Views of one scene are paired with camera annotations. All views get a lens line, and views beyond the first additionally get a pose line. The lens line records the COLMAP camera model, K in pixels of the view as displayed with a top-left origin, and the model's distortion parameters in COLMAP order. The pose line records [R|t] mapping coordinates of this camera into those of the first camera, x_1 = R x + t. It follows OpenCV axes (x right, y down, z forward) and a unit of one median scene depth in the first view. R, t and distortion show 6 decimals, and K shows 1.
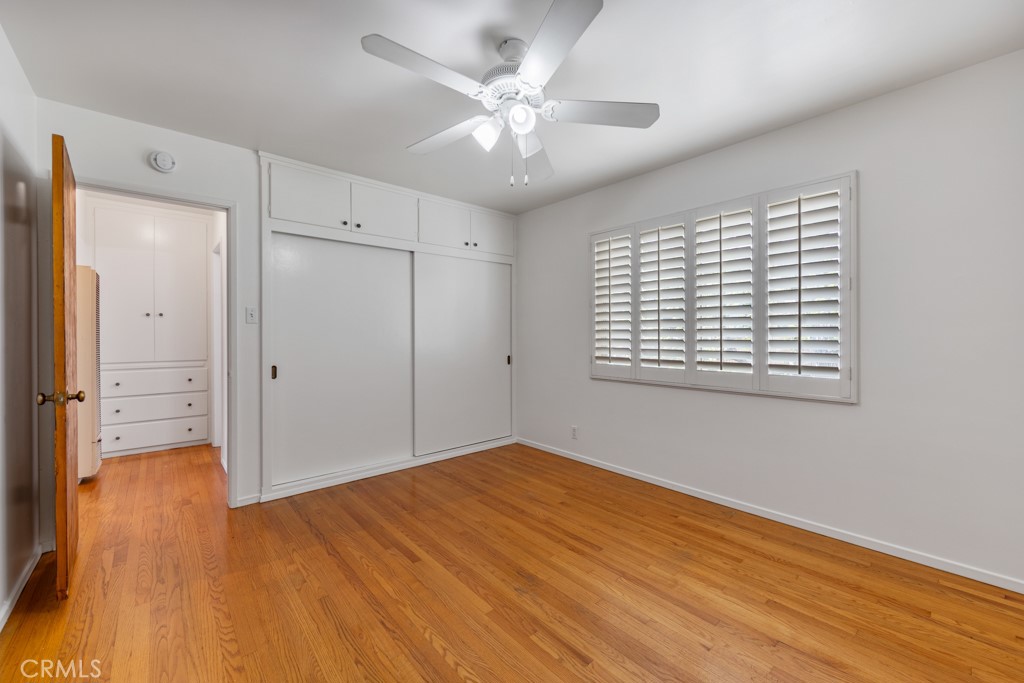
lens RADIAL K [[406.7, 0, 502.4], [0, 406.7, 335.5], [0, 0, 1]] dist [-0.002770, 0.000041]
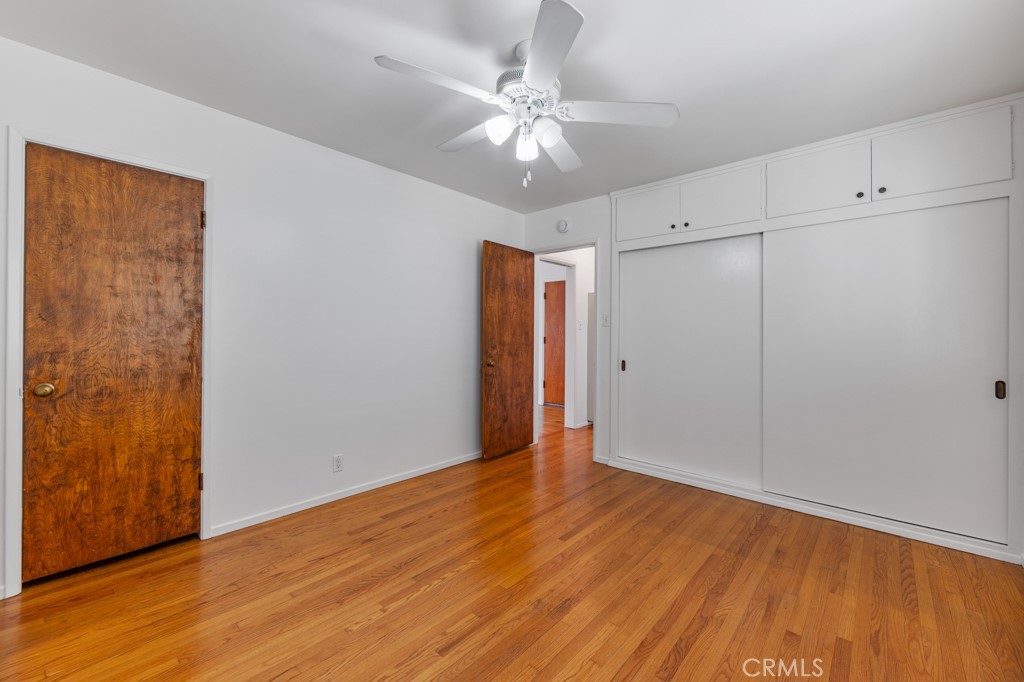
lens RADIAL K [[406.7, 0, 518.2], [0, 406.7, 333.7], [0, 0, 1]] dist [-0.002770, 0.000041]
pose [[0.147269, 0.000850, -0.989096, 0.632122], [-0.011162, 0.999937, -0.000803, -0.001607], [0.989034, 0.011159, 0.147269, 0.521191]]
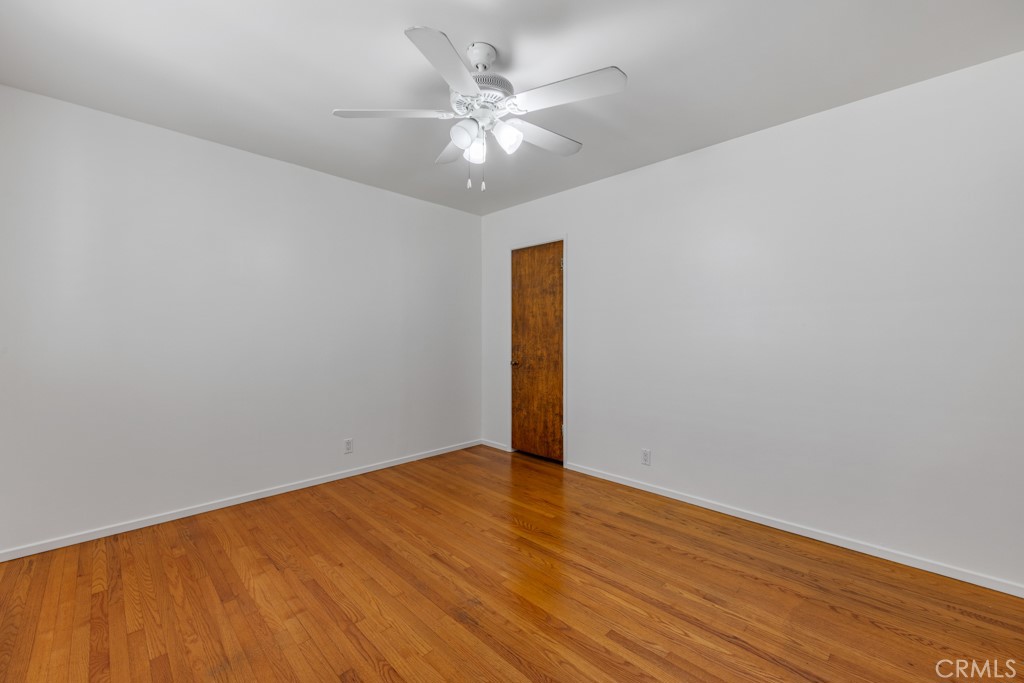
lens RADIAL K [[406.7, 0, 513.5], [0, 406.7, 341.2], [0, 0, 1]] dist [-0.002770, 0.000041]
pose [[-0.994878, 0.002144, -0.101059, 0.031959], [0.000524, 0.999871, 0.016052, -0.001821], [0.101080, 0.015916, -0.994751, 1.262062]]
